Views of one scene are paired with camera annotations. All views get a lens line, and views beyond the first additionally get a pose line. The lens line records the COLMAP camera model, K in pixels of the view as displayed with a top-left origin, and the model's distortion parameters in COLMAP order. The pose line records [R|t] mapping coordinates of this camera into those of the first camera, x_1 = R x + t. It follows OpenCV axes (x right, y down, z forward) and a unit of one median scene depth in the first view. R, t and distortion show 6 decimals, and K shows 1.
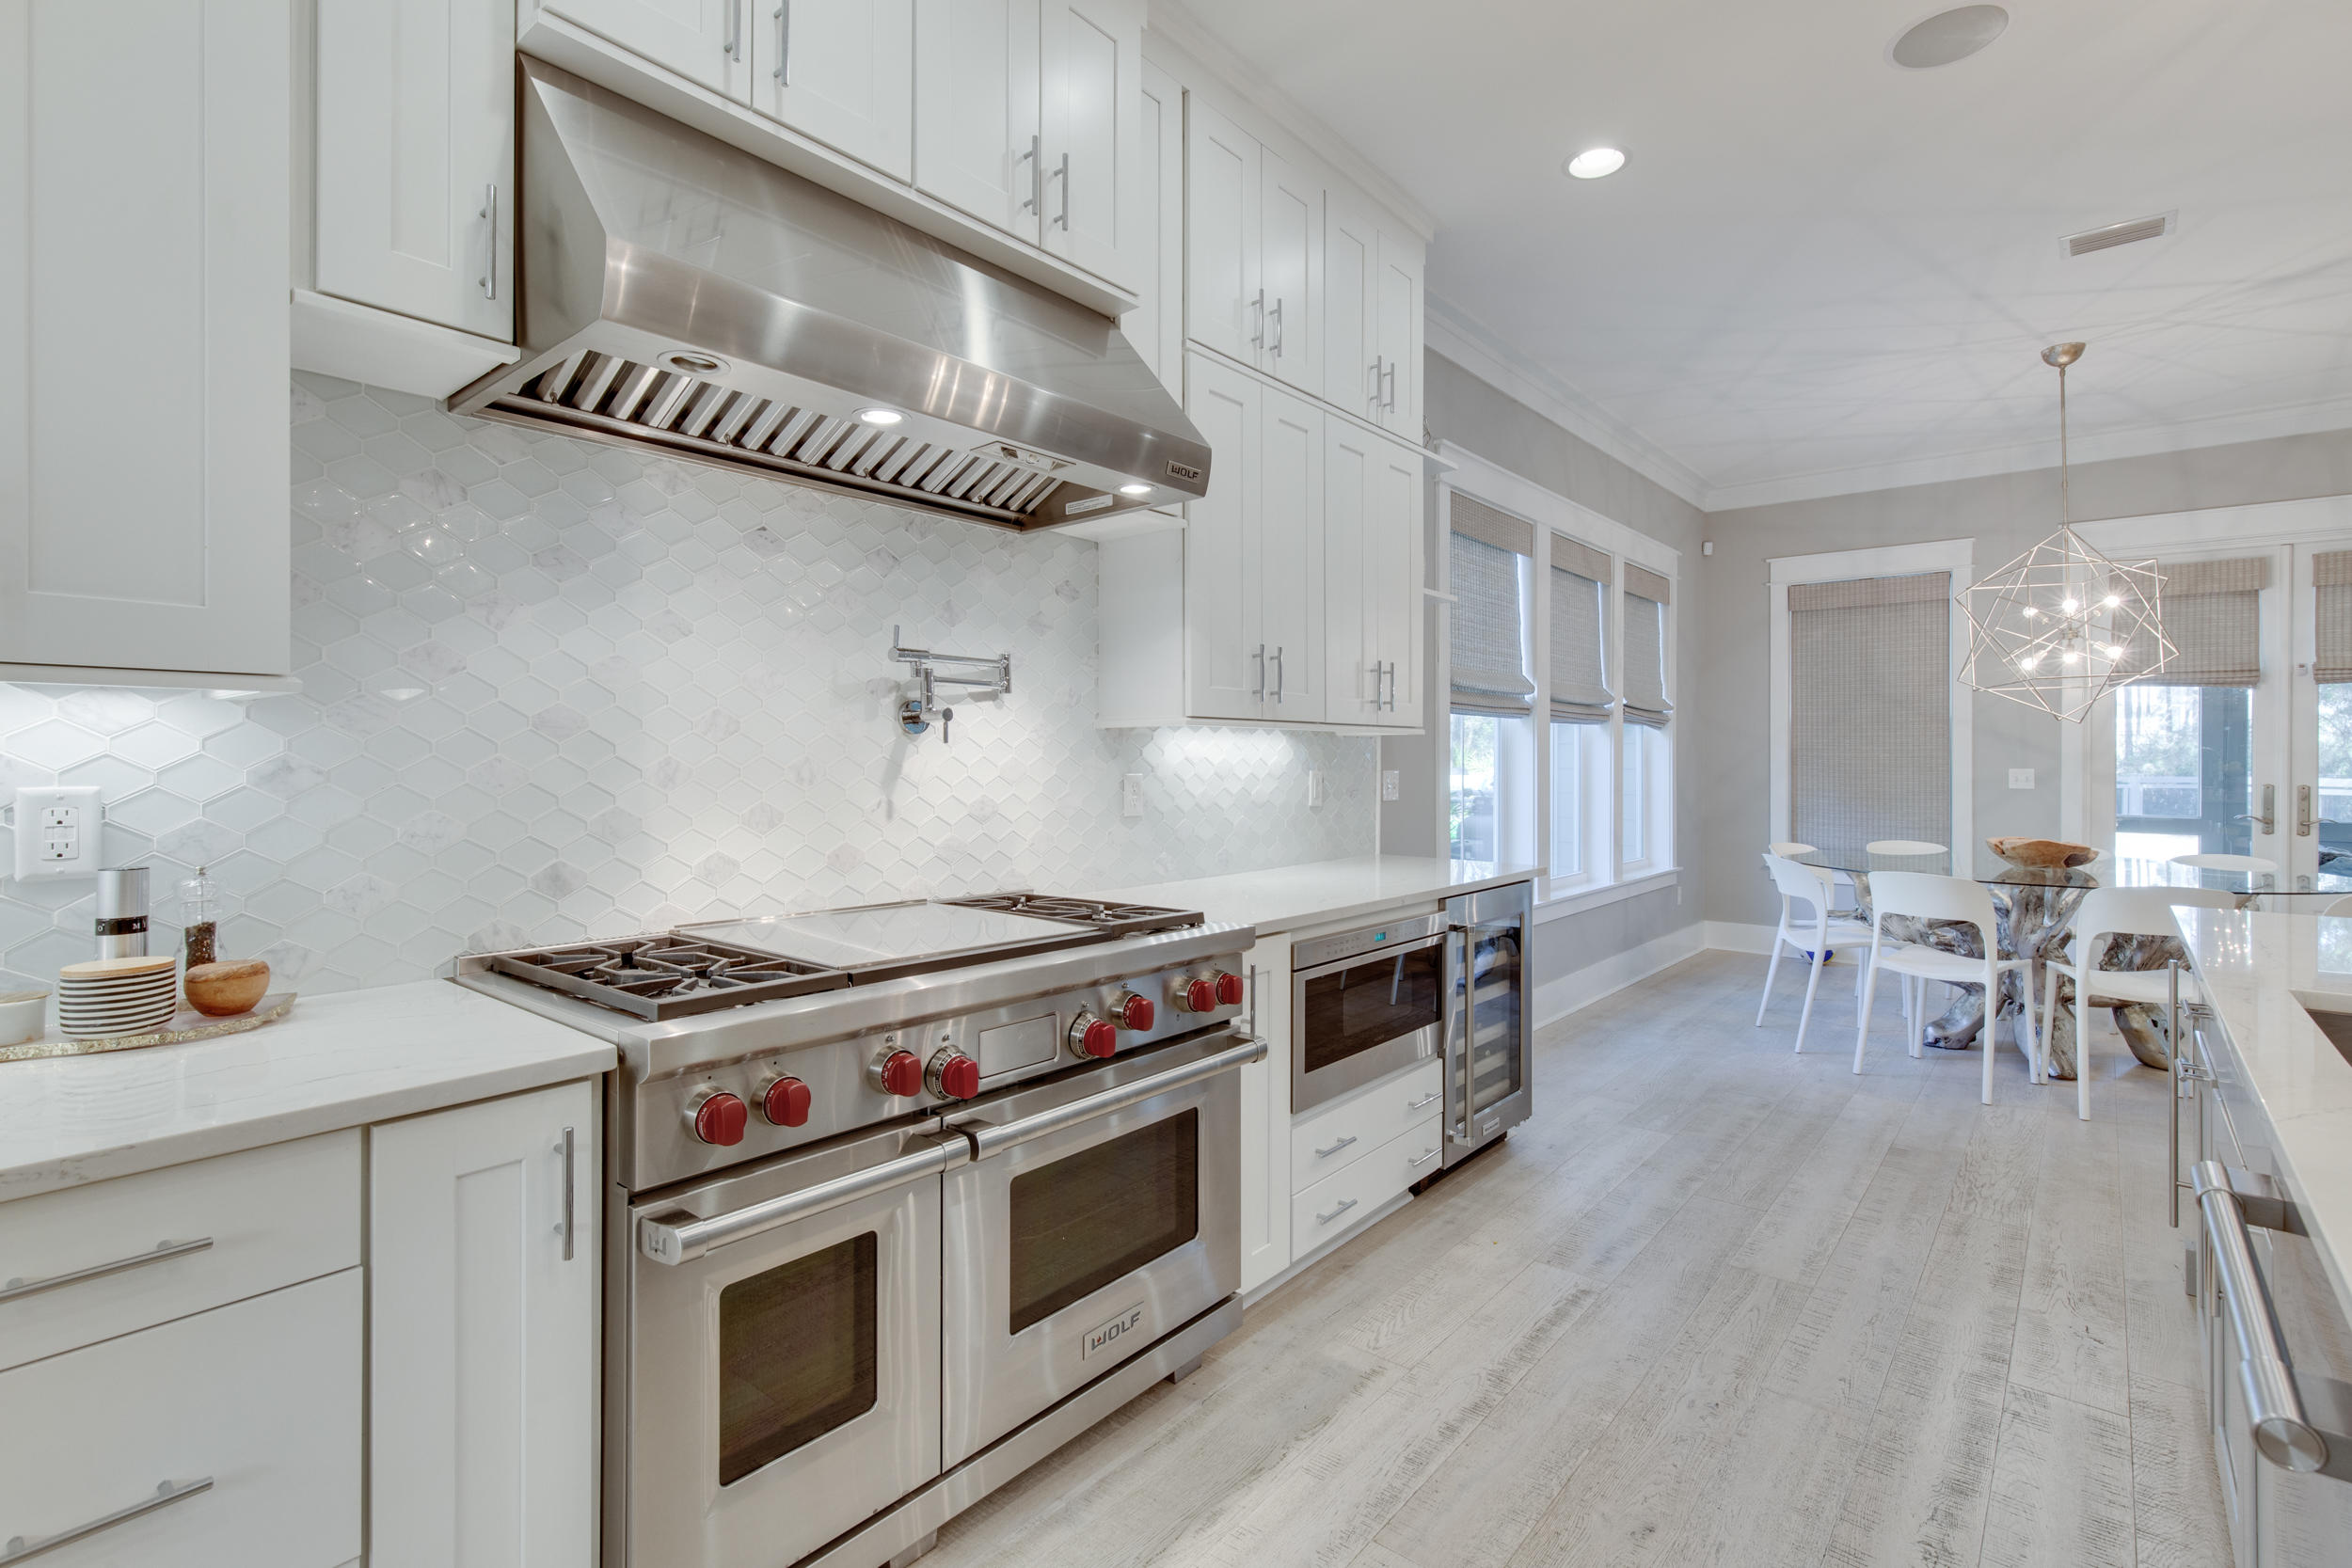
lens RADIAL K [[1089.3, 0, 1209.3], [0, 1089.3, 756.7], [0, 0, 1]] dist [0.012457, -0.001733]
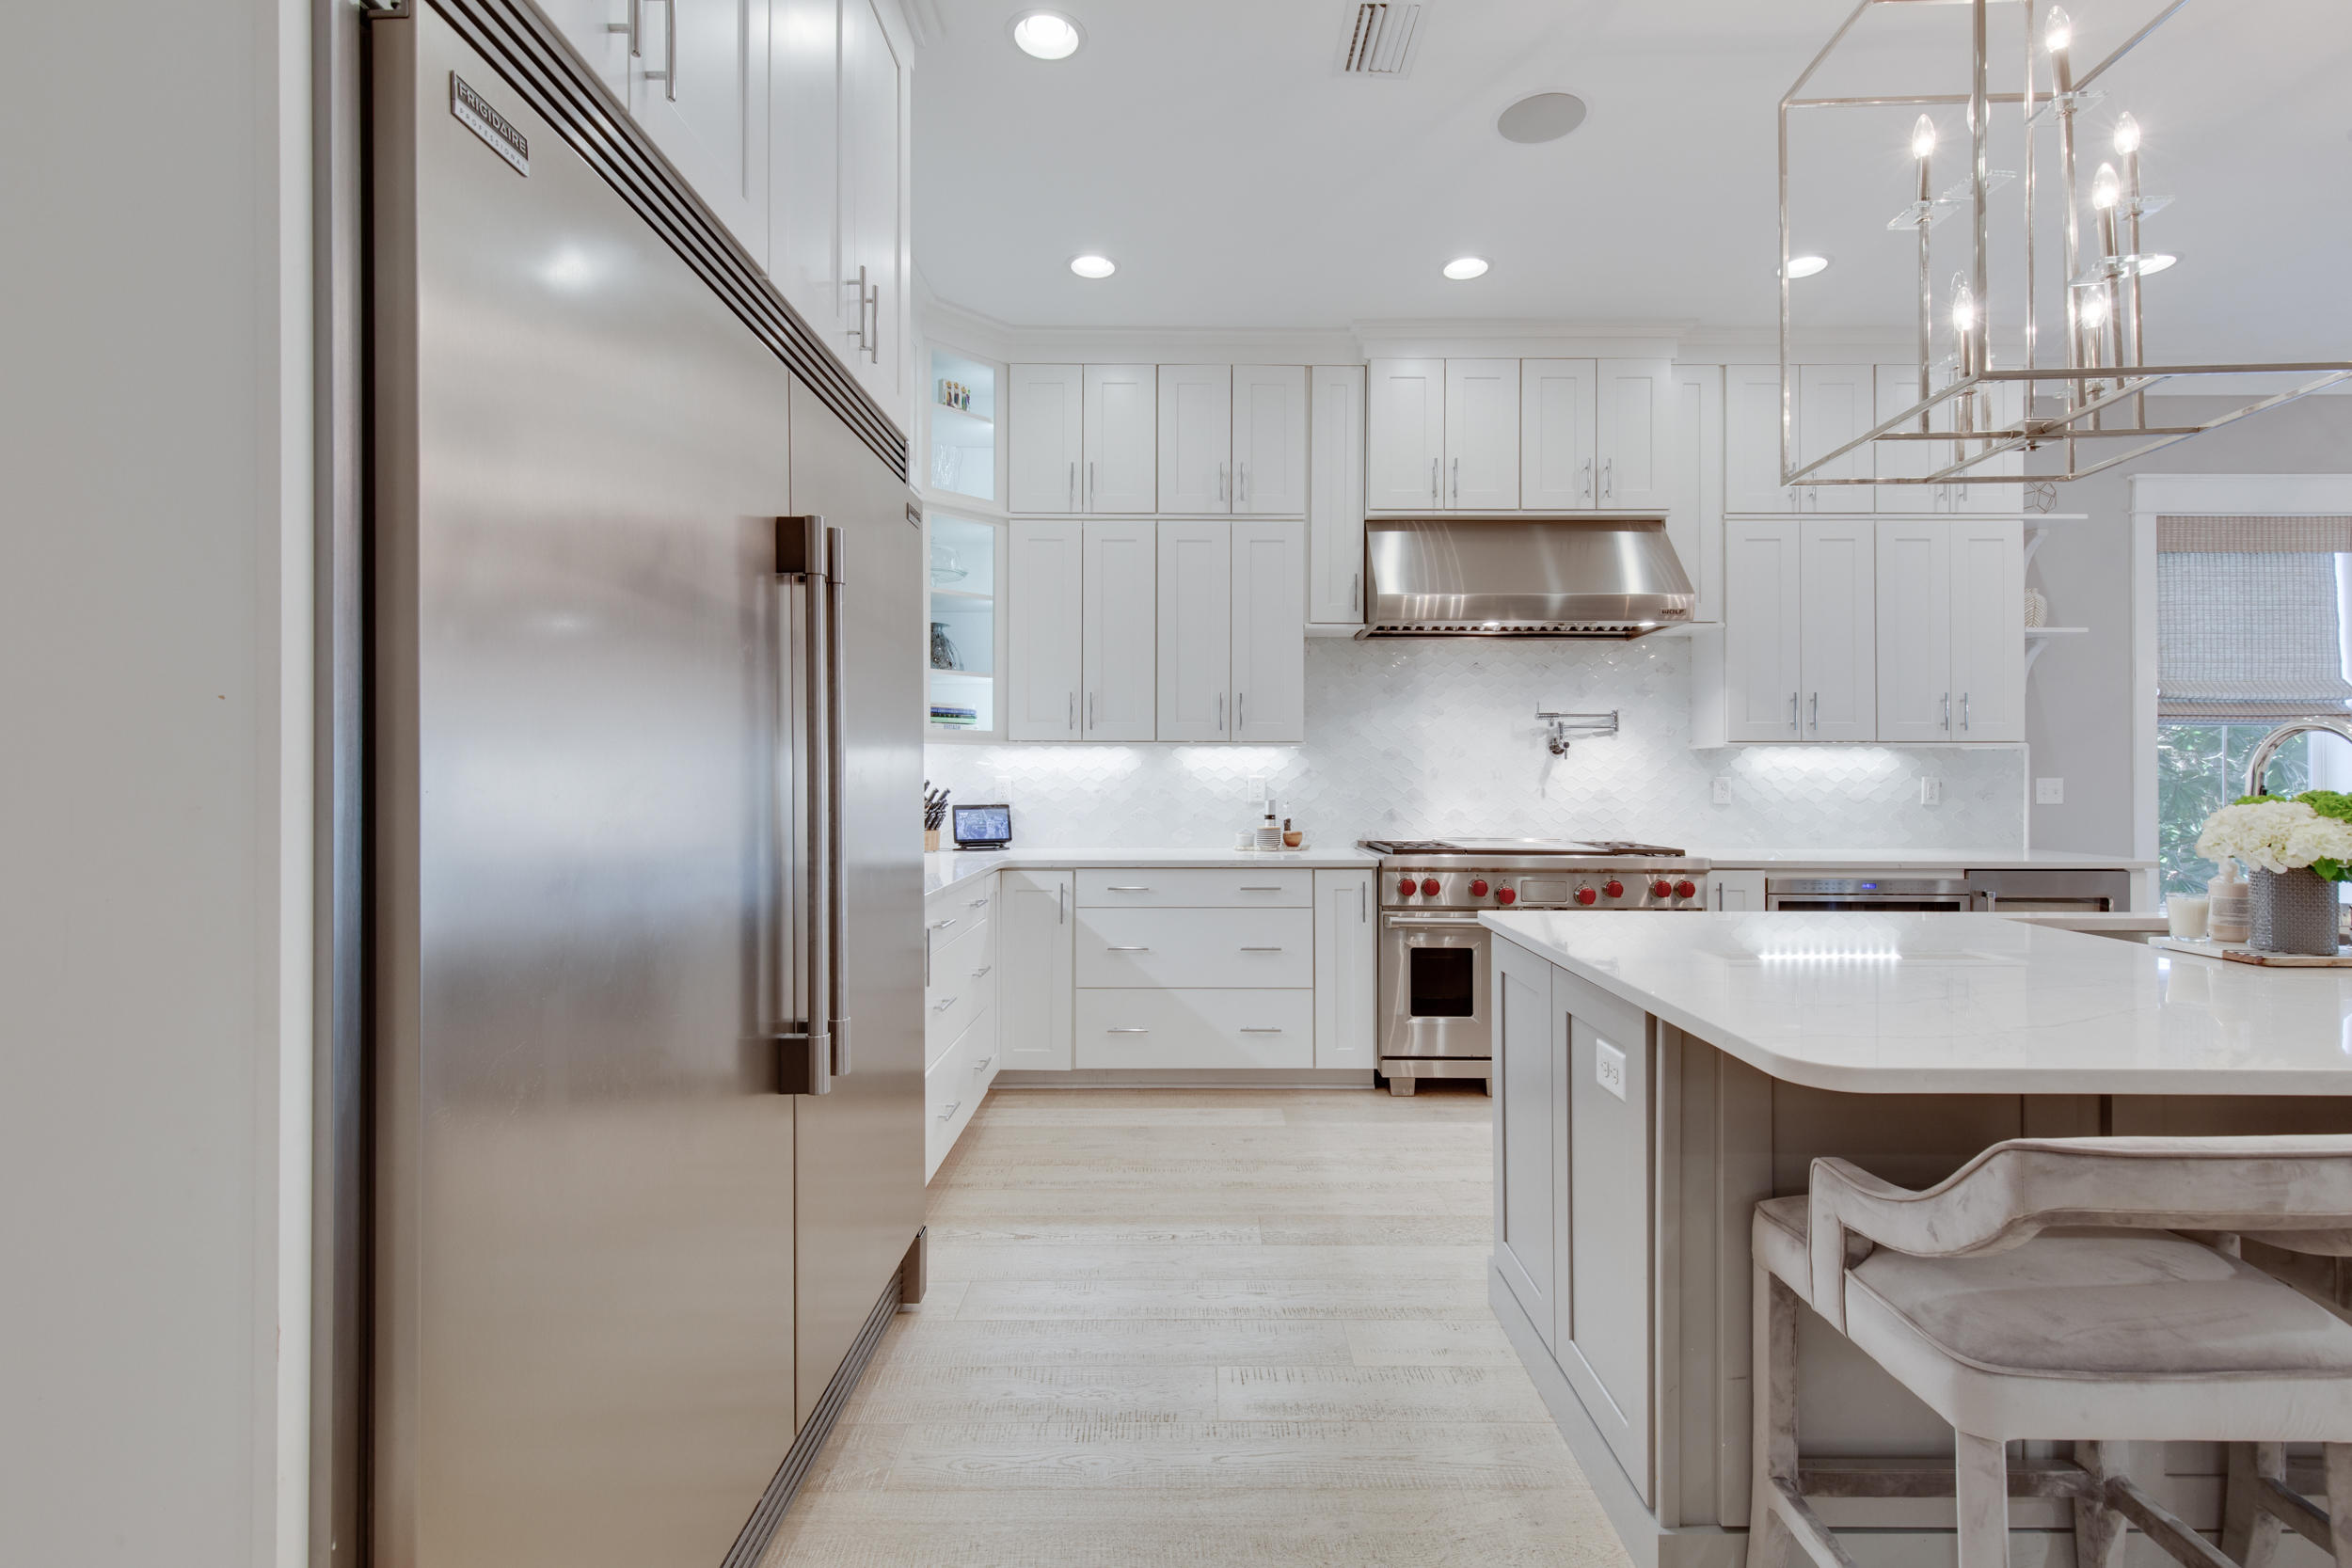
lens RADIAL K [[1089.3, 0, 1182.4], [0, 1089.3, 766.5], [0, 0, 1]] dist [0.012457, -0.001733]
pose [[0.627045, -0.007298, -0.778949, 0.771709], [0.001201, 0.999964, -0.008402, 0.014299], [0.778982, 0.004333, 0.627032, -0.695250]]
